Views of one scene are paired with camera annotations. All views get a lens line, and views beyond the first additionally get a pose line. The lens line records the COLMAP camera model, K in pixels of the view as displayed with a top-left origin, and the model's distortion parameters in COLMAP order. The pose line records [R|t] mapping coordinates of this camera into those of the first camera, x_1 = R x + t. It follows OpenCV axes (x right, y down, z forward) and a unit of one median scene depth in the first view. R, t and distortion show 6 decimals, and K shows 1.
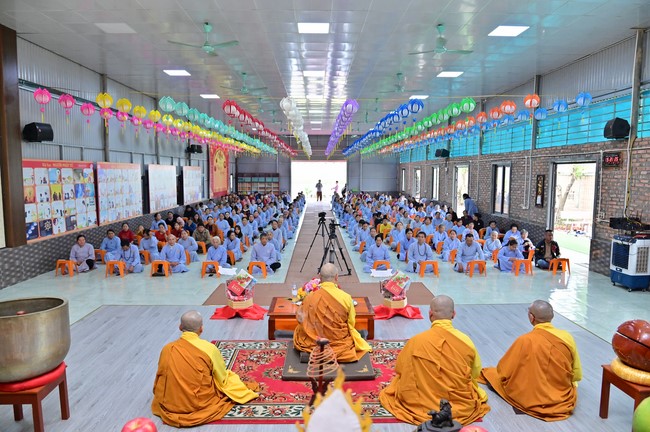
lens RADIAL K [[439.1, 0, 325.0], [0, 439.1, 216.0], [0, 0, 1]] dist [-0.041721, -0.002258]
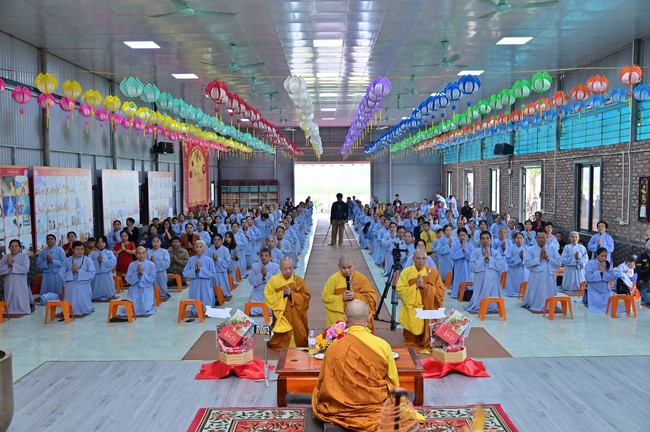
lens RADIAL K [[606.6, 0, 325.0], [0, 606.6, 216.0], [0, 0, 1]] dist [-0.022153, -0.010261]
pose [[0.999674, -0.010872, -0.023102, -0.008644], [0.010006, 0.999255, -0.037275, 0.001871], [0.023490, 0.037032, 0.999038, -0.004407]]
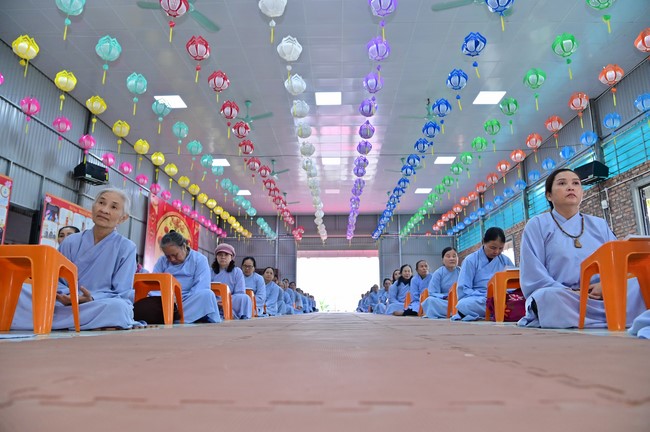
lens RADIAL K [[439.1, 0, 325.0], [0, 439.1, 216.0], [0, 0, 1]] dist [-0.041721, -0.002258]
pose [[0.998914, -0.015063, -0.044090, -0.007811], [0.000879, 0.952226, -0.305393, 0.075361], [0.046584, 0.305023, 0.951205, 0.859822]]
